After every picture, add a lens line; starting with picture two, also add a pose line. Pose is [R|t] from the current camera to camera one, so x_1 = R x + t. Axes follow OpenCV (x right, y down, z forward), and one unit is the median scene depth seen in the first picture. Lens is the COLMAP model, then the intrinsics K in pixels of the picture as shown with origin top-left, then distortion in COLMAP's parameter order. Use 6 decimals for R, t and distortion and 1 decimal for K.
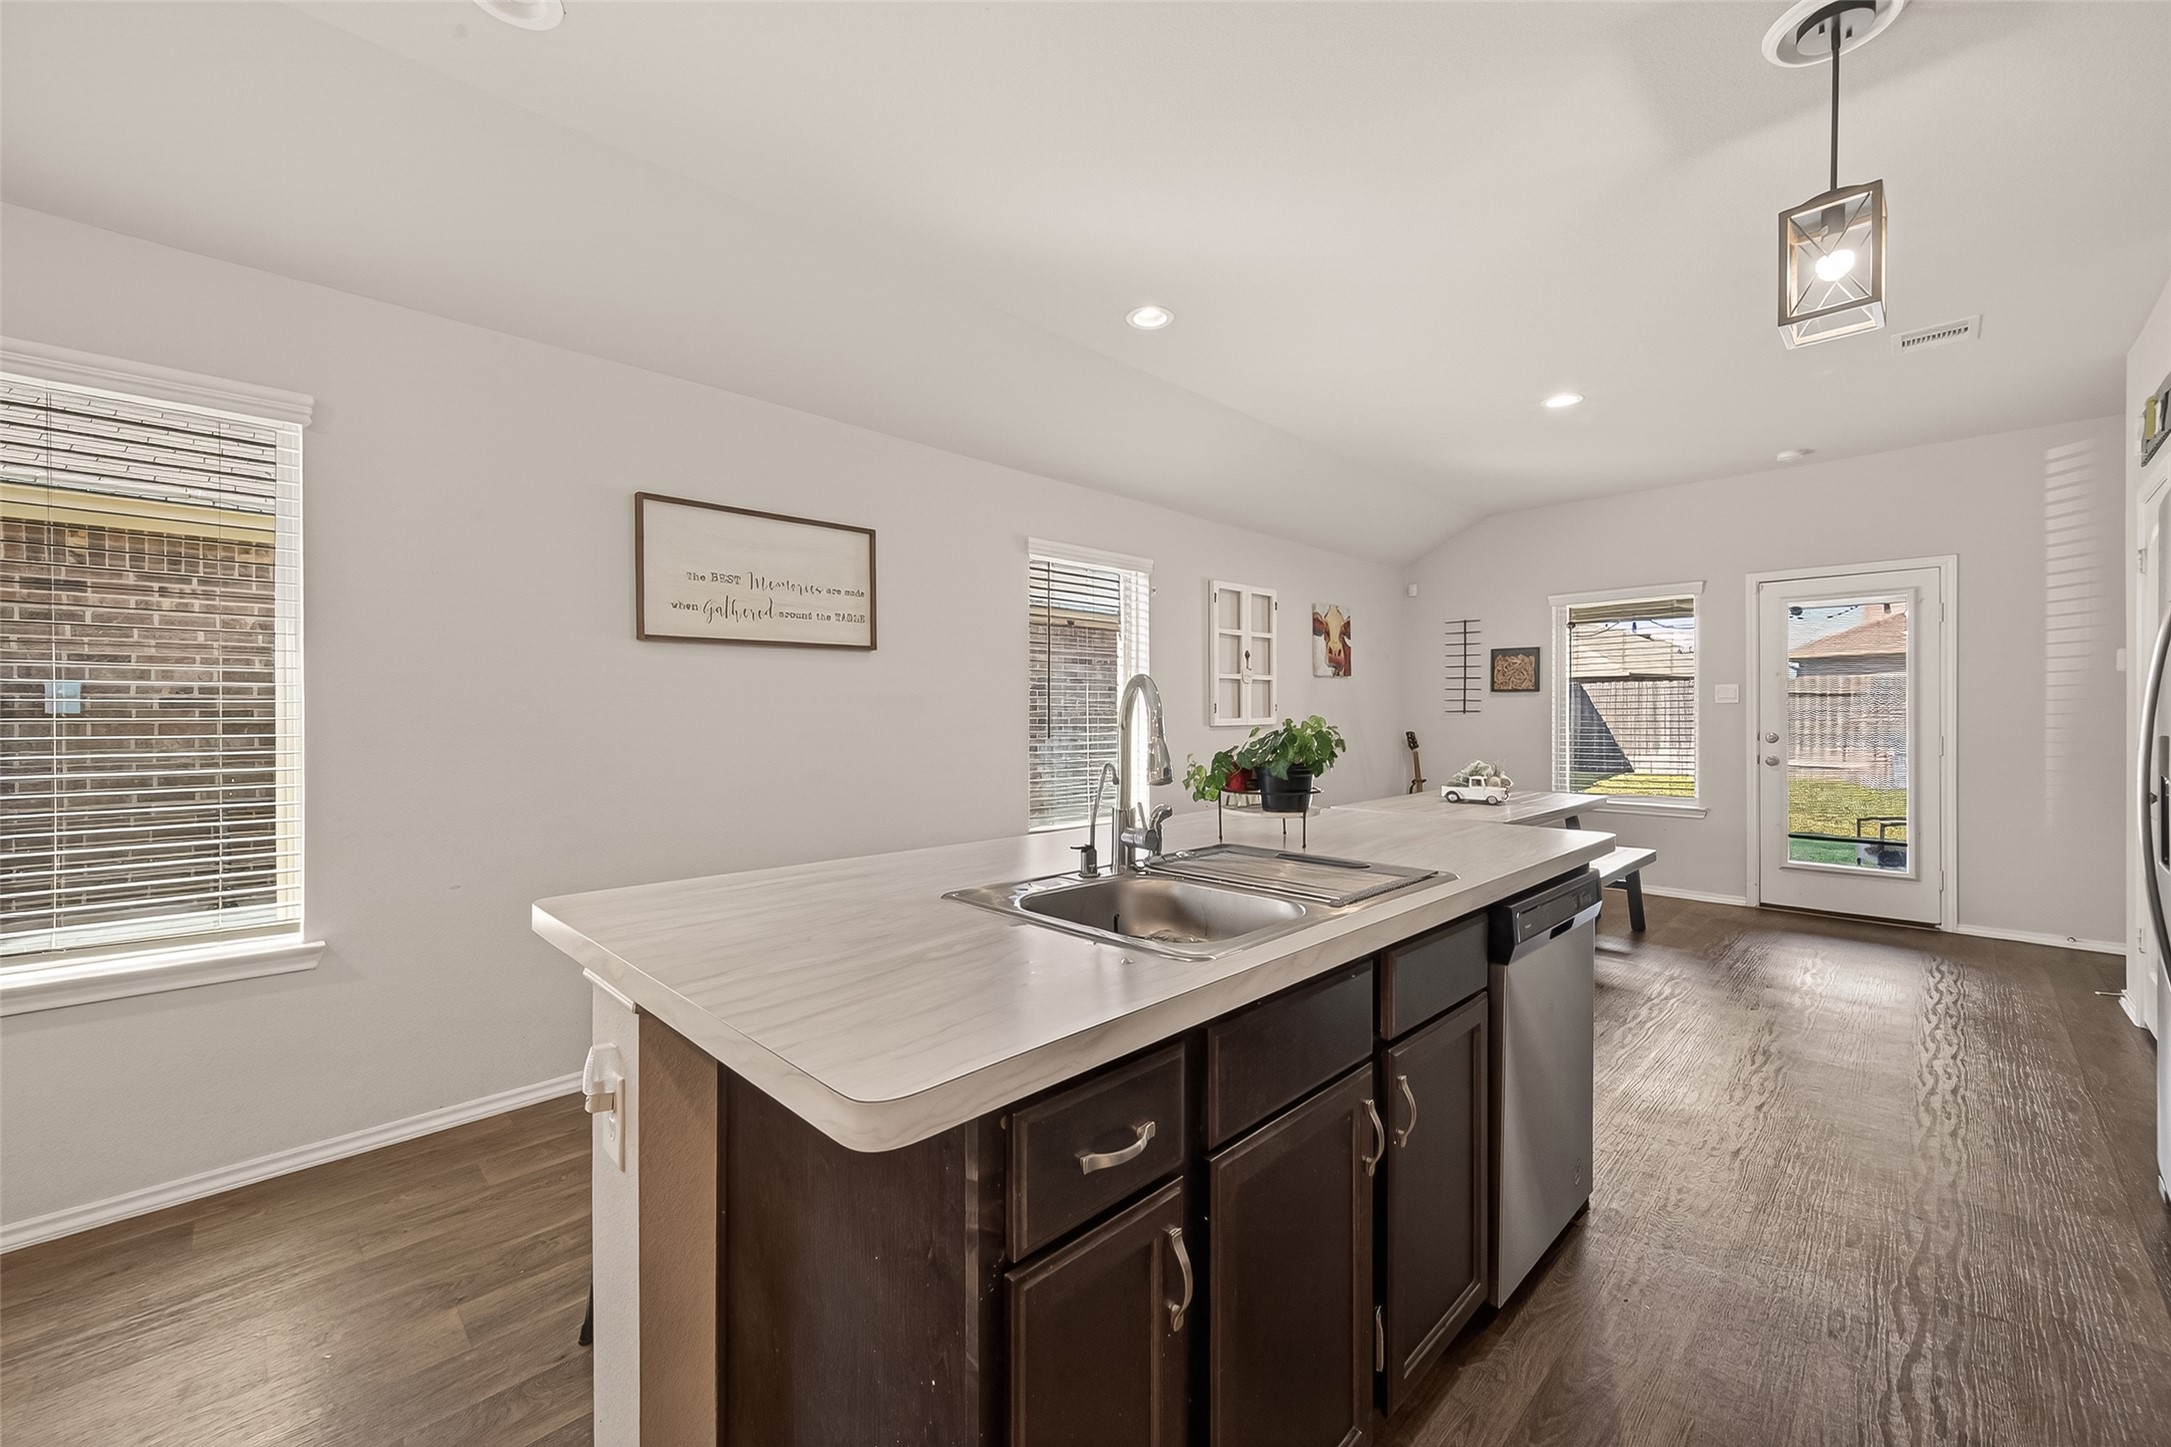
lens RADIAL K [[858.4, 0, 1095.7], [0, 858.4, 713.1], [0, 0, 1]] dist [0.009168, -0.000841]
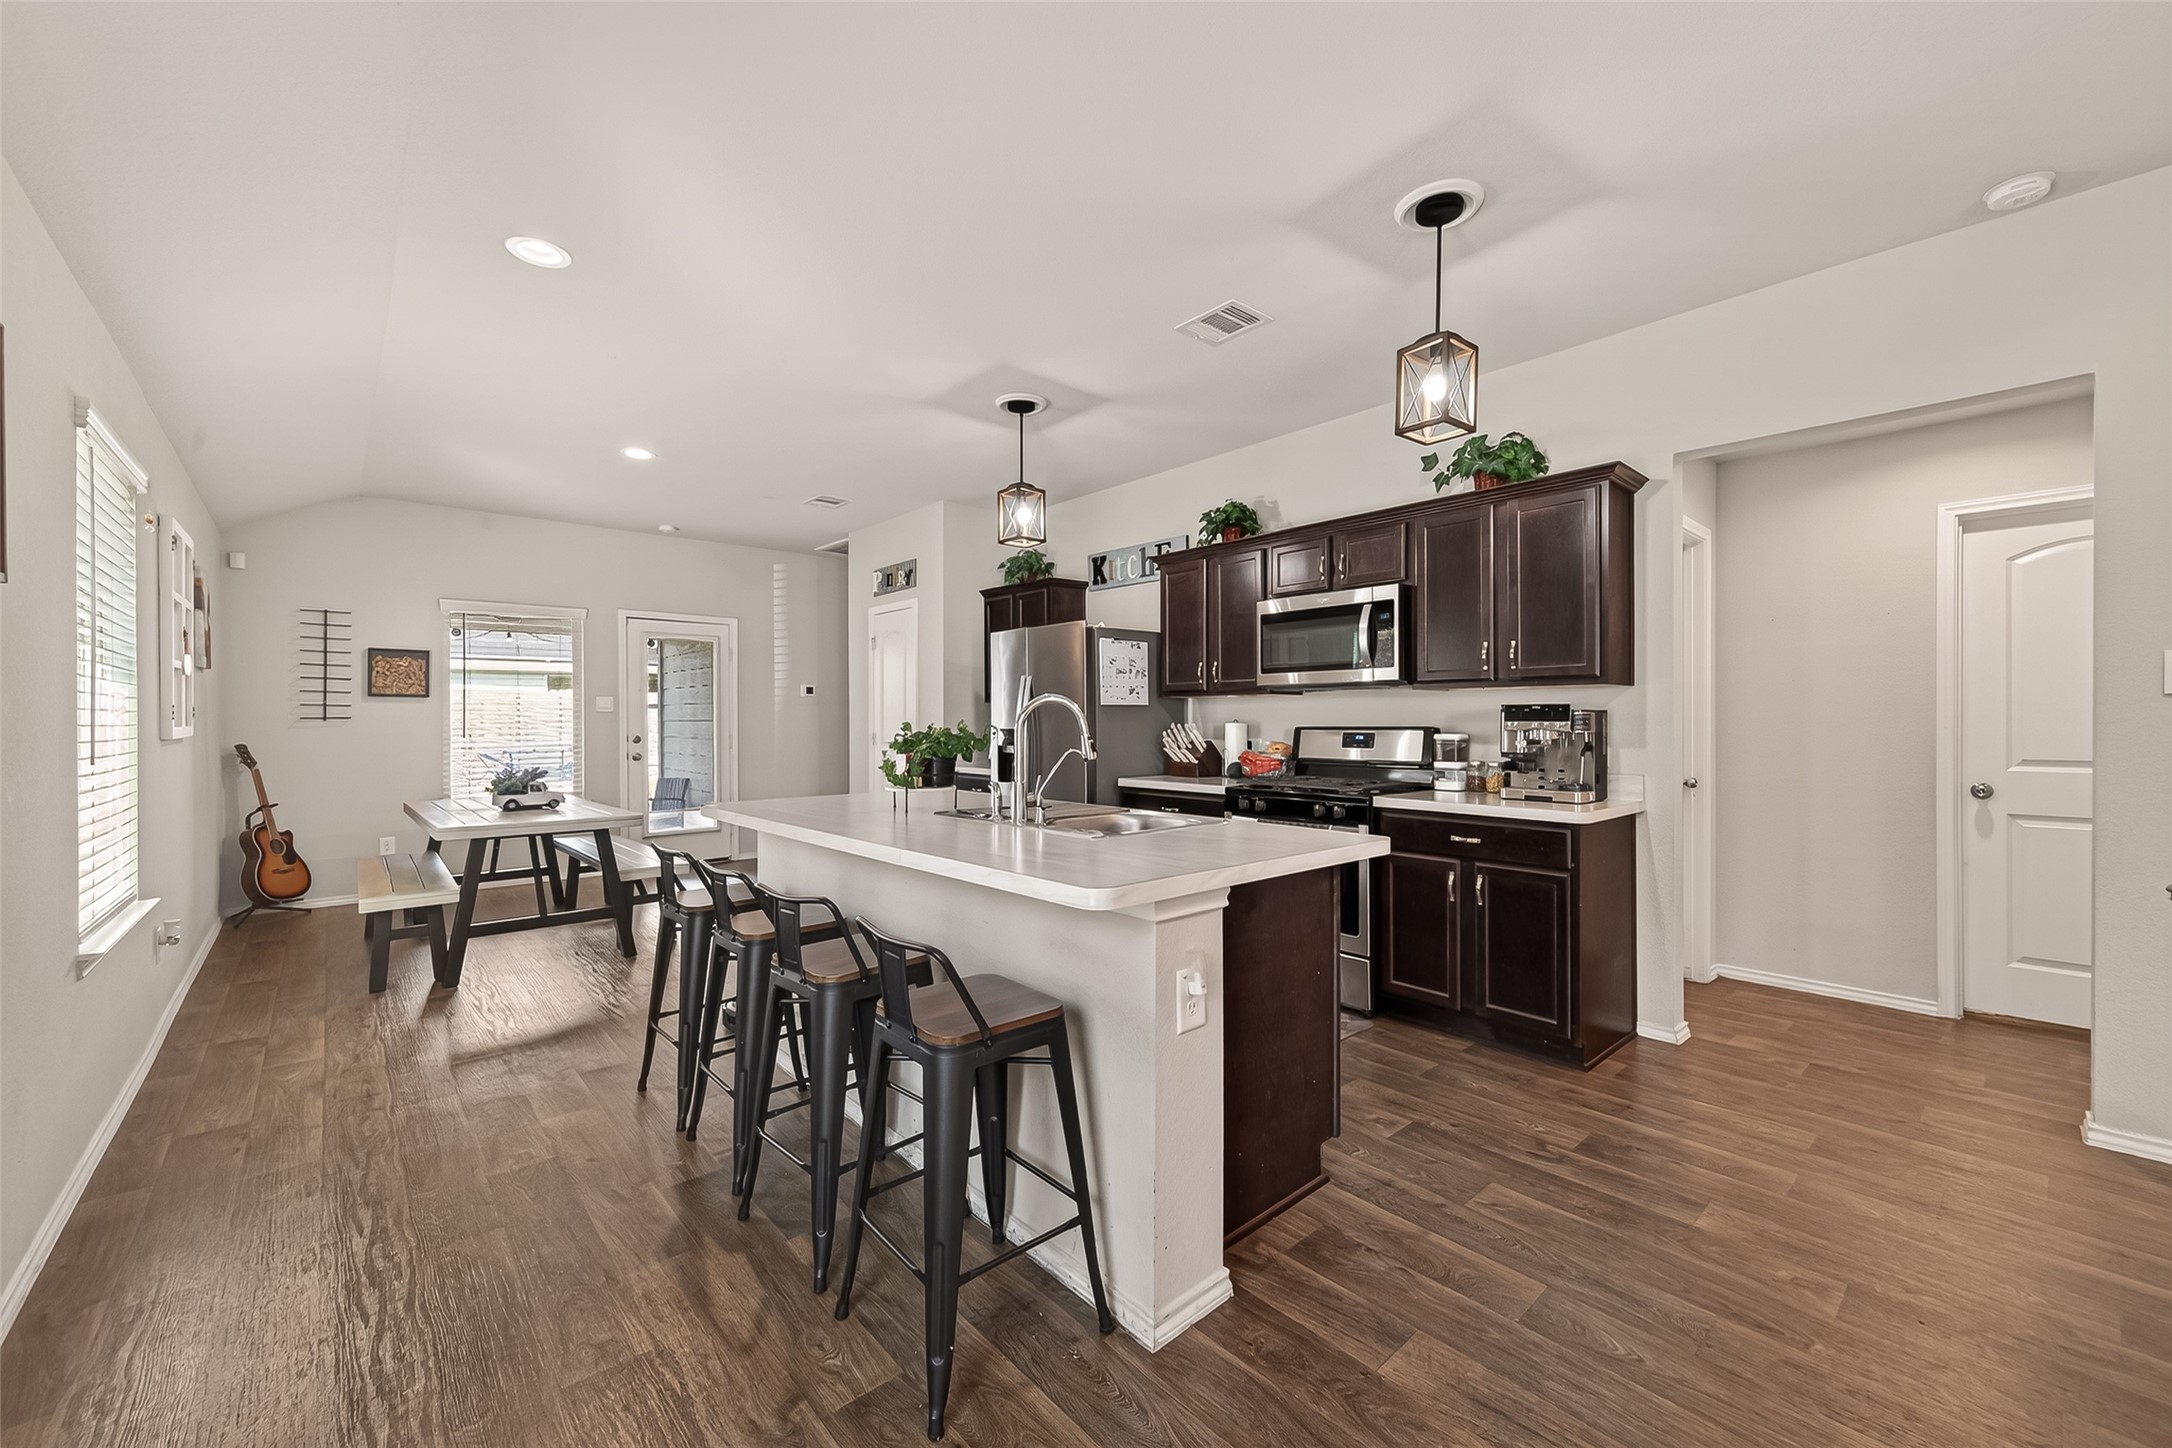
lens RADIAL K [[858.8, 0, 1093.8], [0, 858.8, 718.8], [0, 0, 1]] dist [0.009168, -0.000841]
pose [[0.053729, 0.001340, 0.998555, -0.501193], [0.000670, 0.999999, -0.001378, 0.001071], [-0.998555, 0.000743, 0.053728, 0.262204]]
